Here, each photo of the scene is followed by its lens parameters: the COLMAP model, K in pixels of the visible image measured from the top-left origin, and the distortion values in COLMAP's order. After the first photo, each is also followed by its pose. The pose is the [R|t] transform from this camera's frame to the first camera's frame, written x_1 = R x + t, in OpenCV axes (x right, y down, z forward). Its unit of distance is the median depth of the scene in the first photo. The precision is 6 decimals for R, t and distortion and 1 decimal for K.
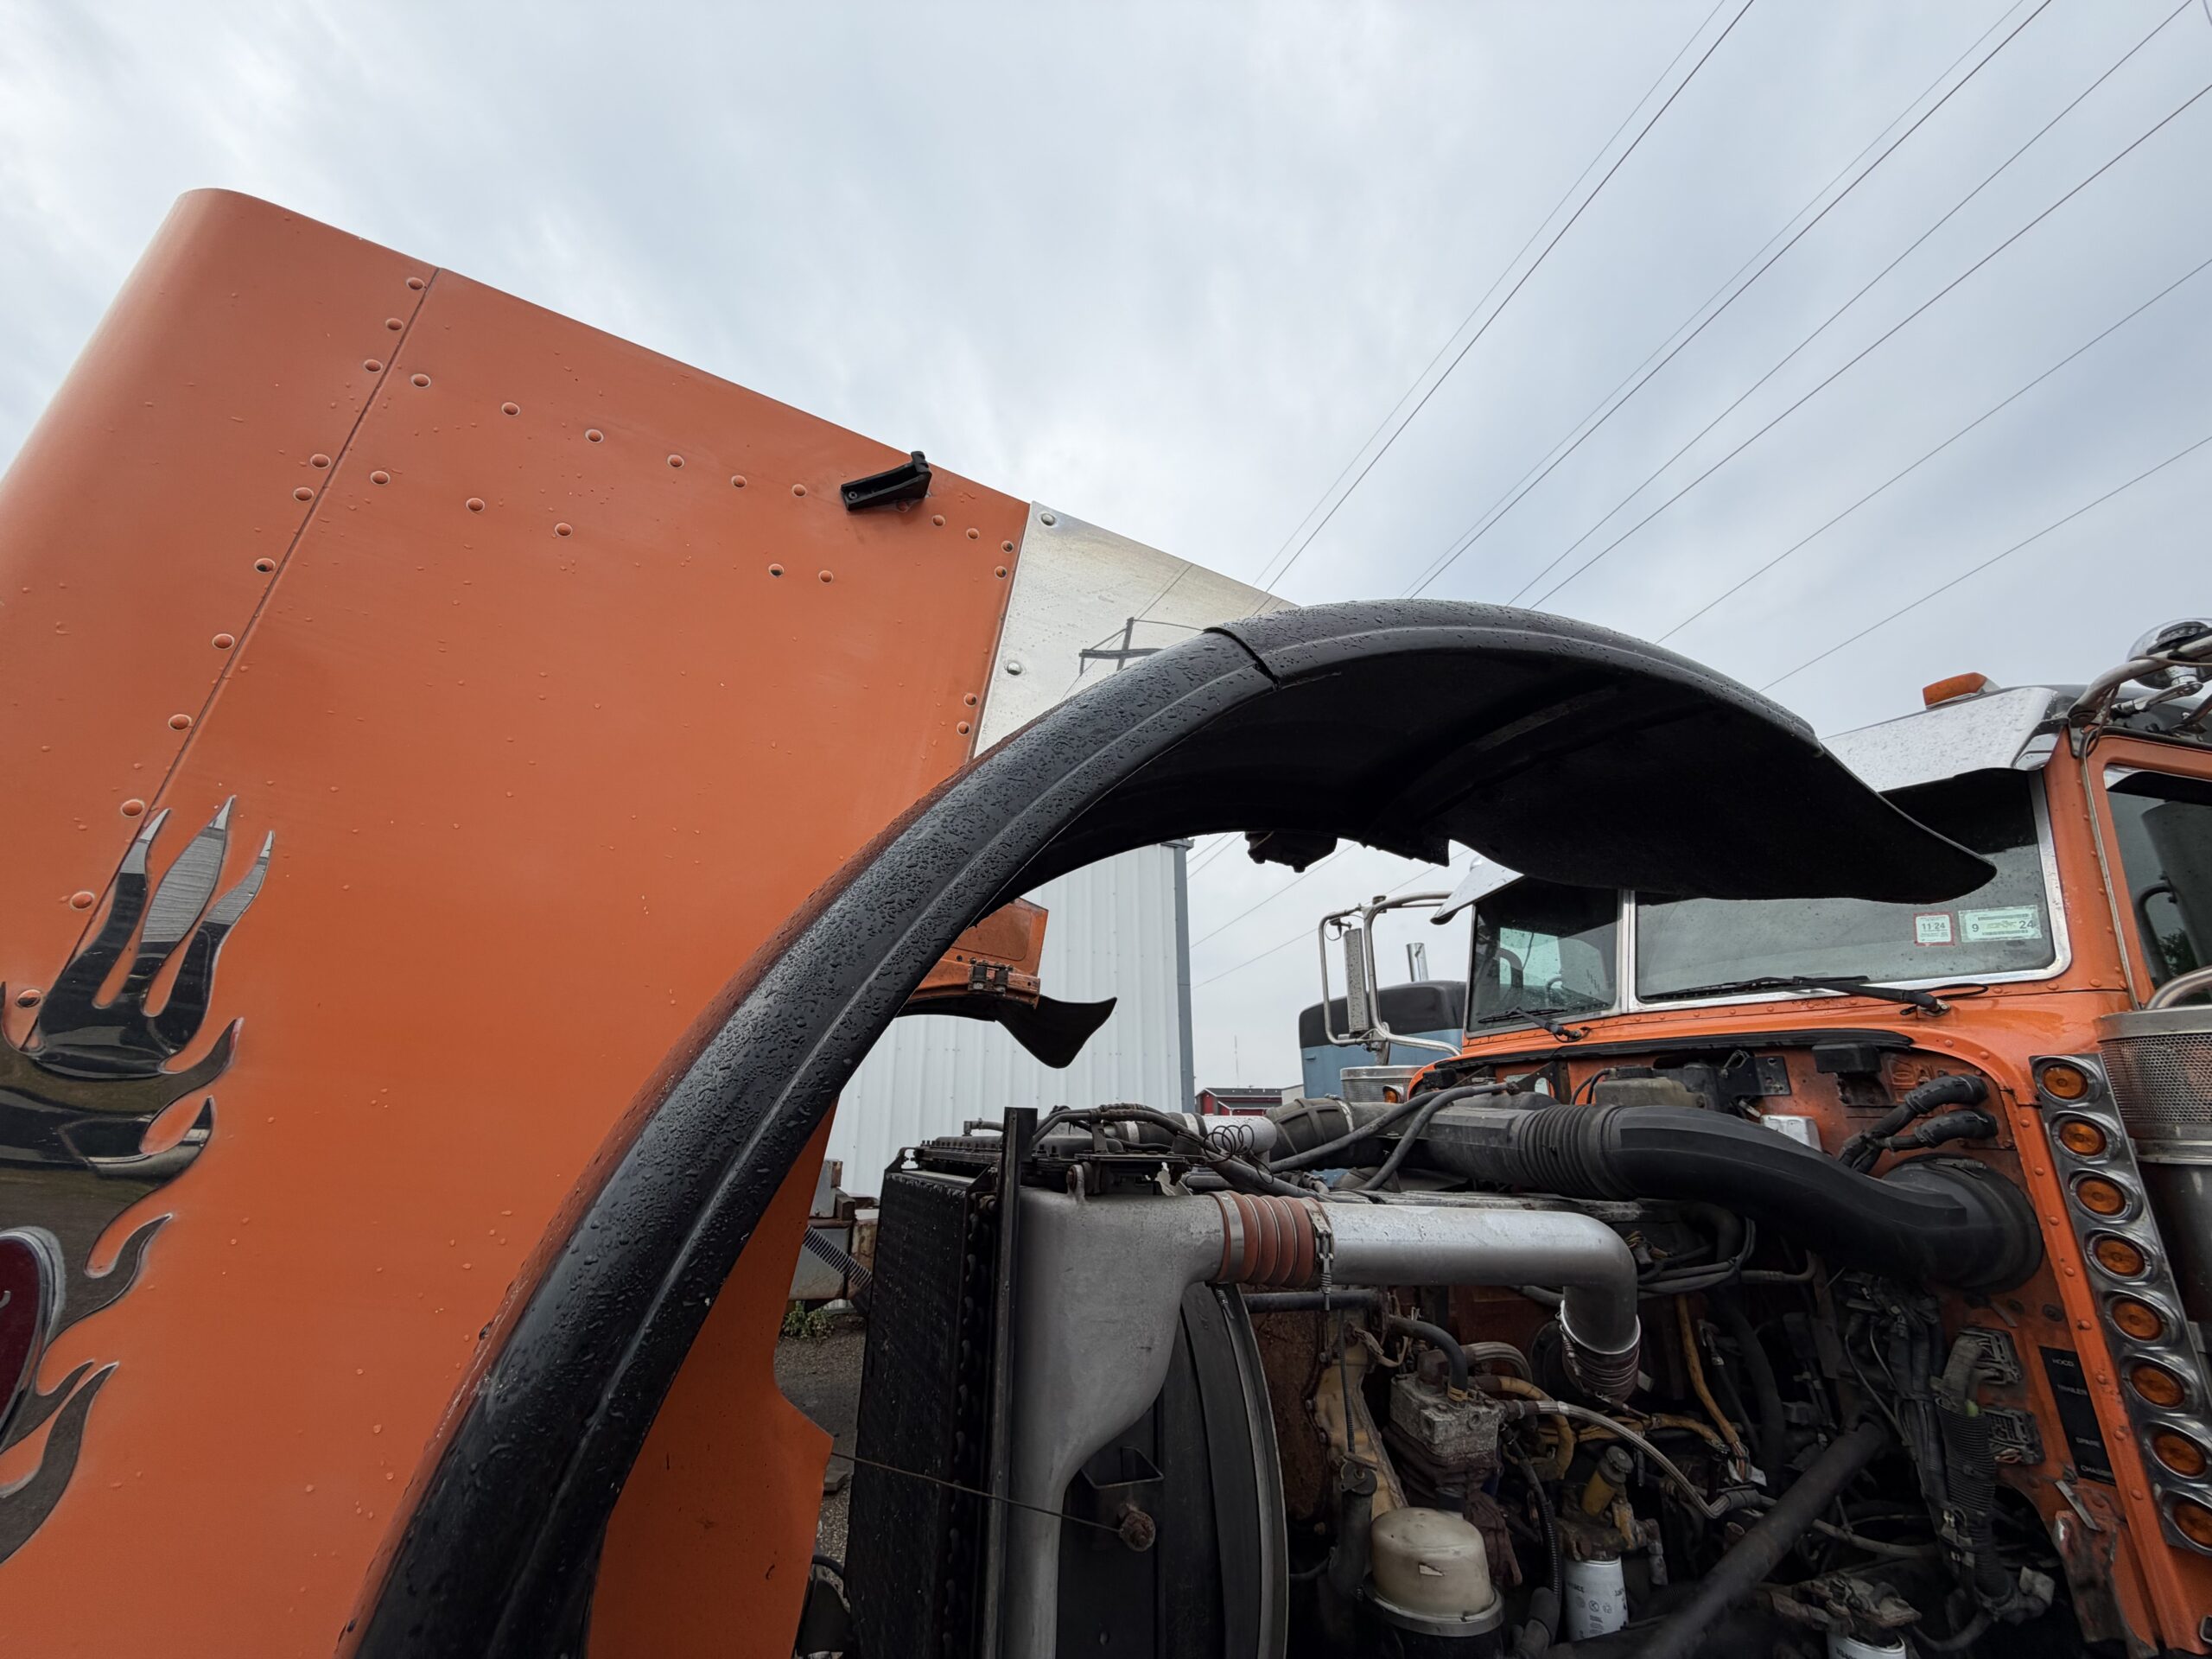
lens RADIAL K [[881.1, 0, 1099.9], [0, 881.1, 832.6], [0, 0, 1]] dist [-0.000646, 0.000295]
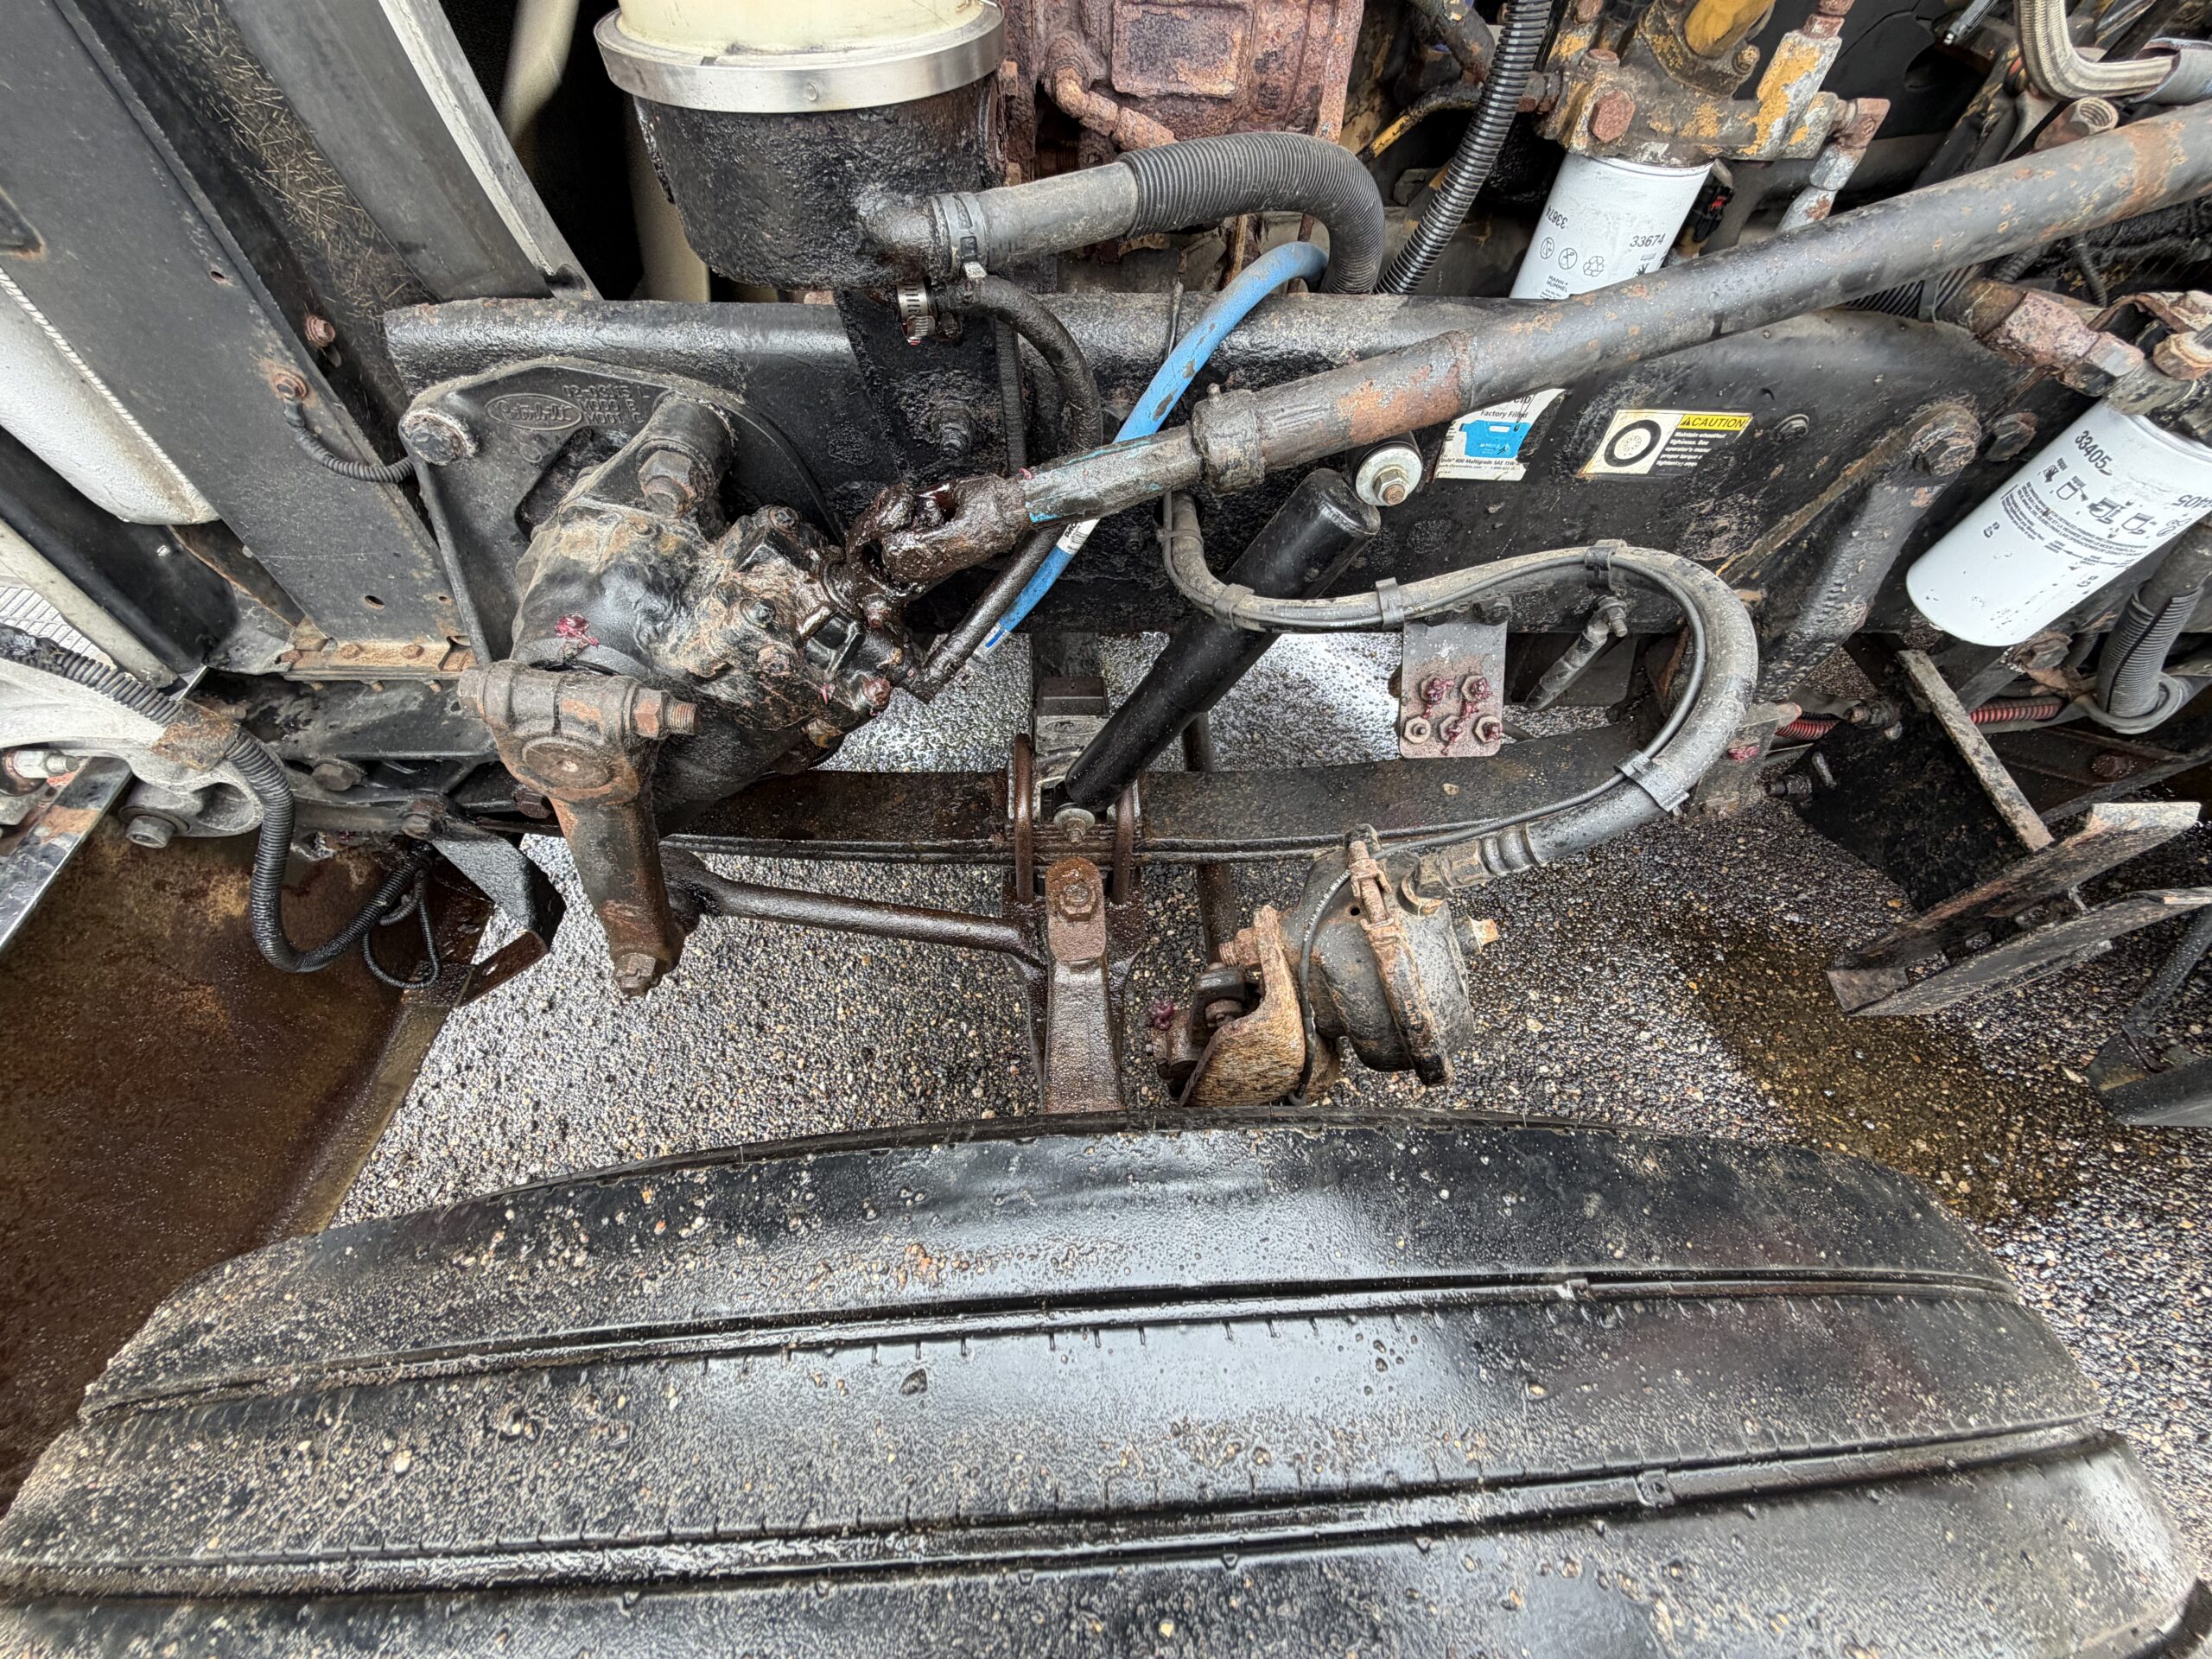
lens RADIAL K [[878.0, 0, 1099.0], [0, 878.0, 829.9], [0, 0, 1]] dist [-0.000314, -0.000308]
pose [[0.938660, 0.289762, -0.186963, 0.441601], [0.092660, 0.310296, 0.946113, 0.455526], [0.332161, -0.905403, 0.264413, 0.468398]]
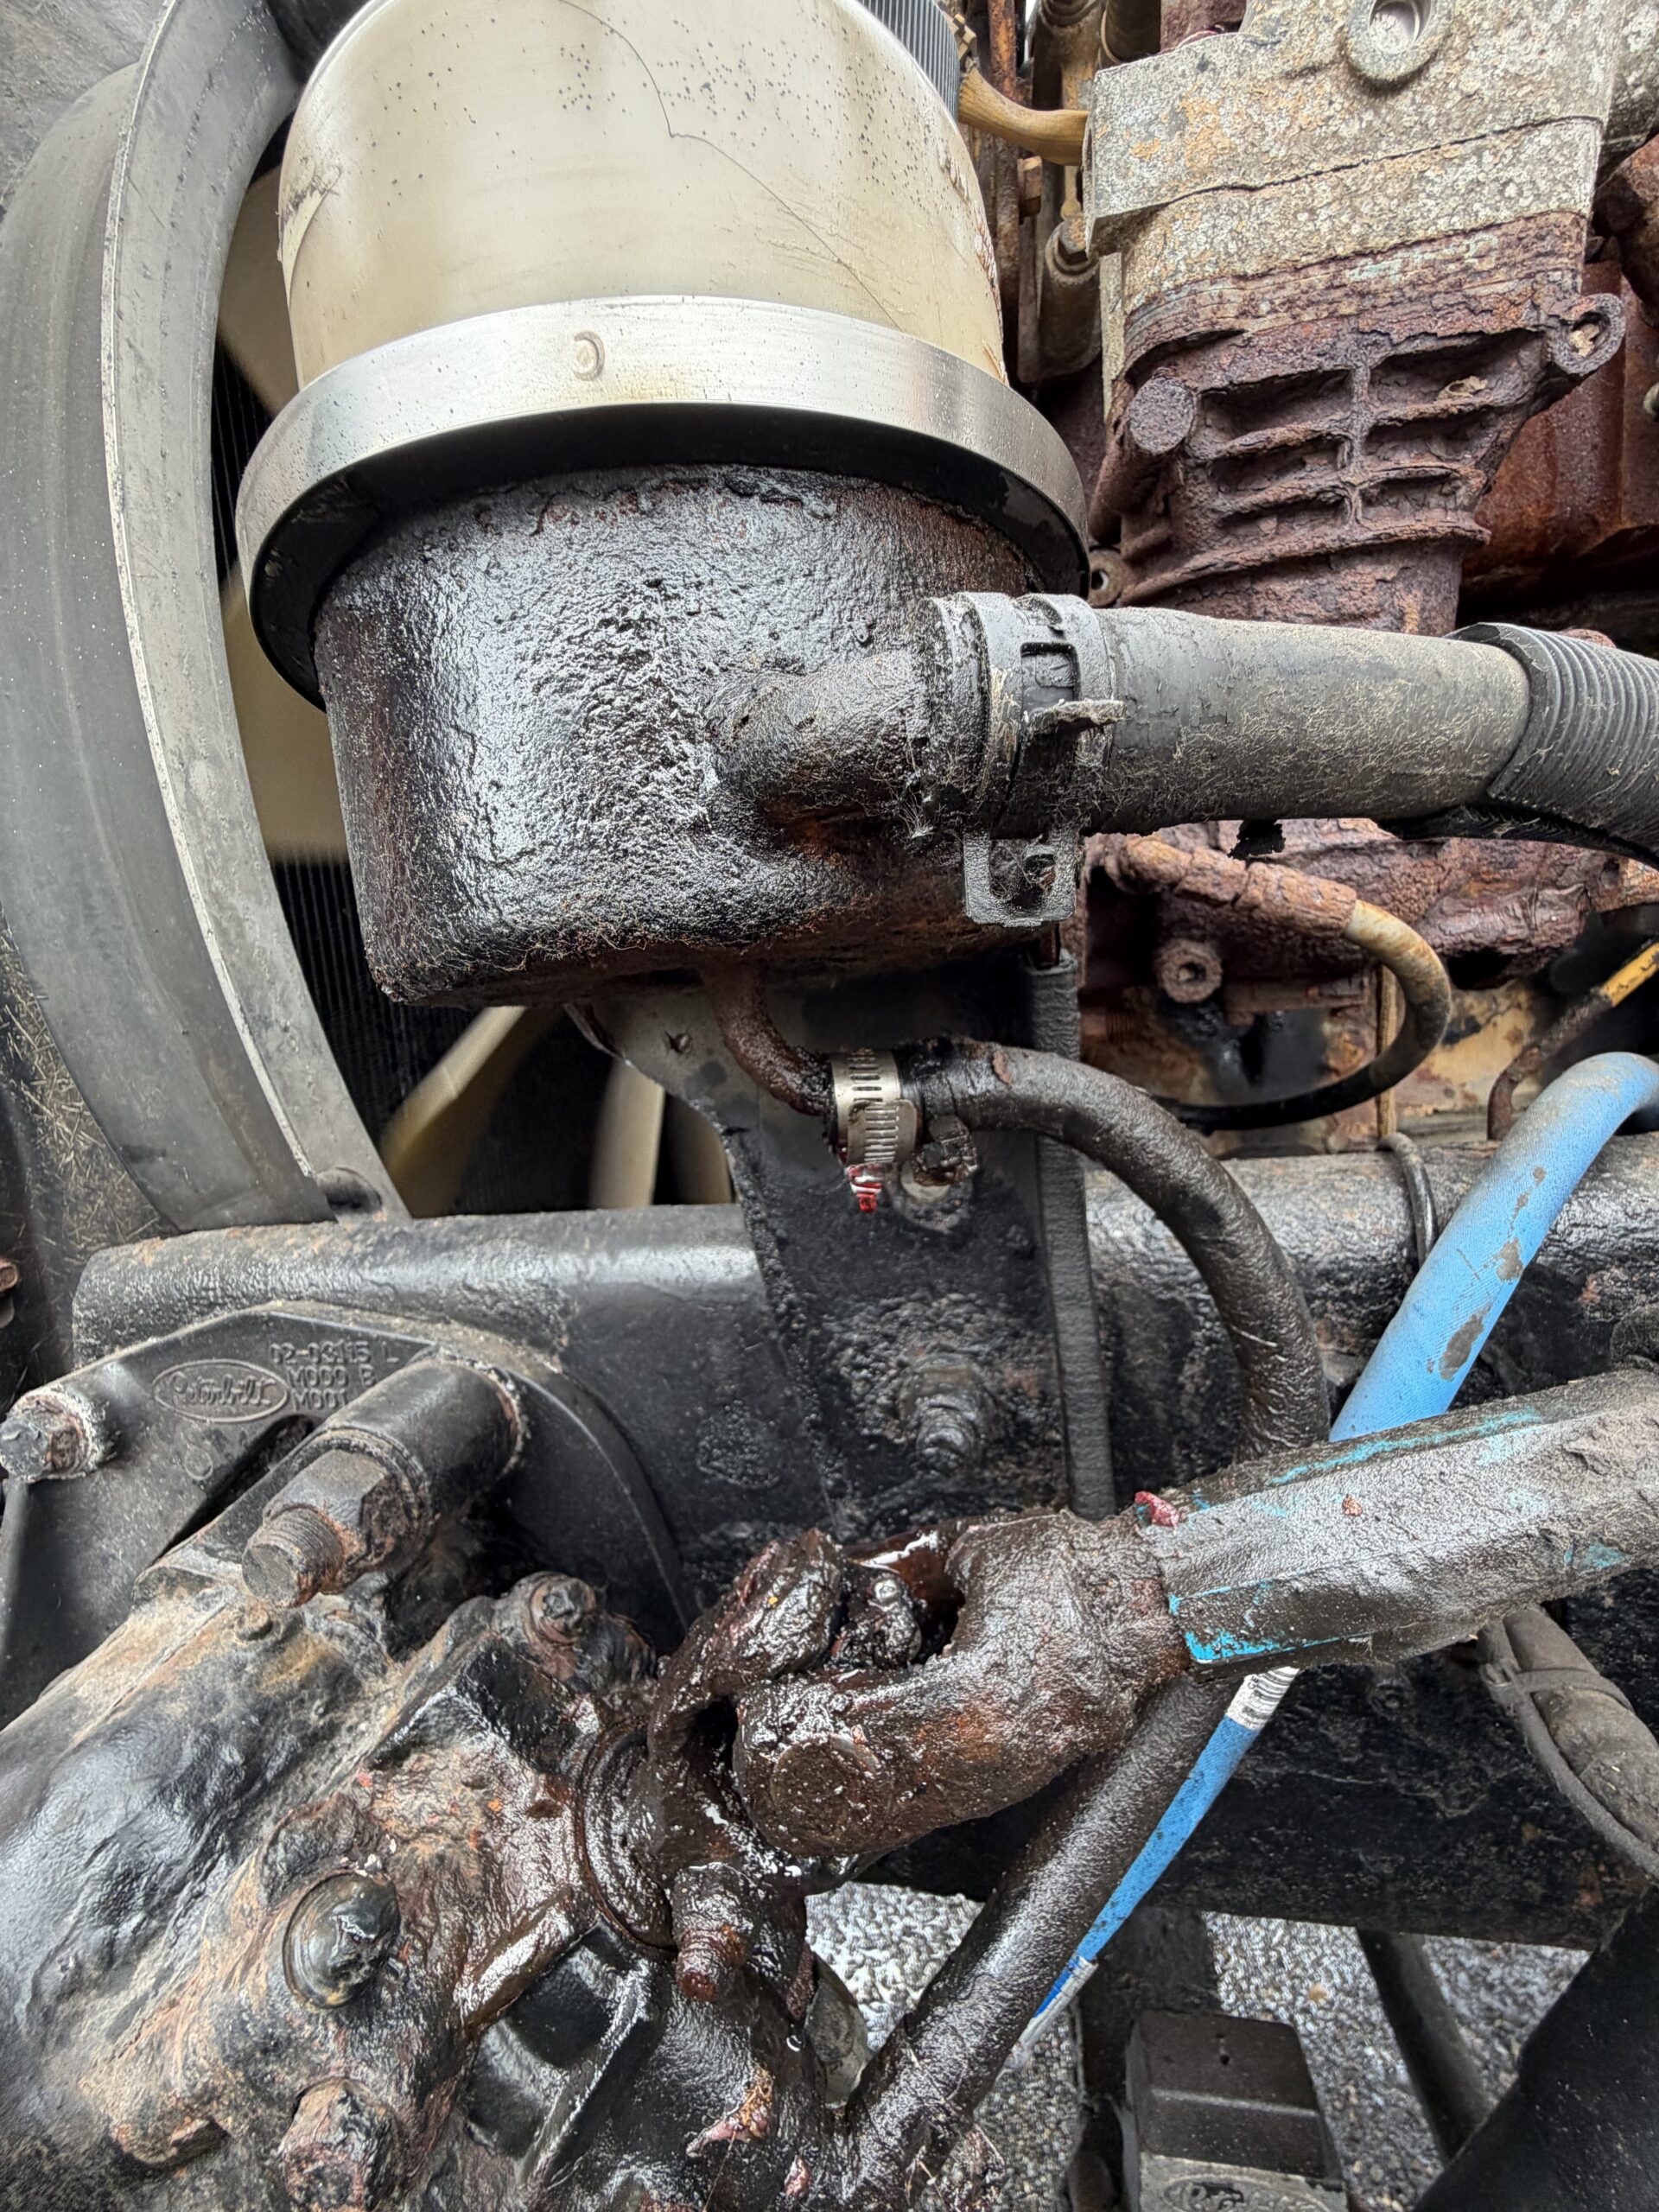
lens RADIAL K [[881.1, 0, 829.5], [0, 881.1, 1106.0], [0, 0, 1]] dist [-0.000646, 0.000295]
pose [[0.837346, -0.022918, -0.546193, 0.343532], [0.271320, 0.884804, 0.378824, 0.621174], [0.474592, -0.465399, 0.747105, 0.585372]]
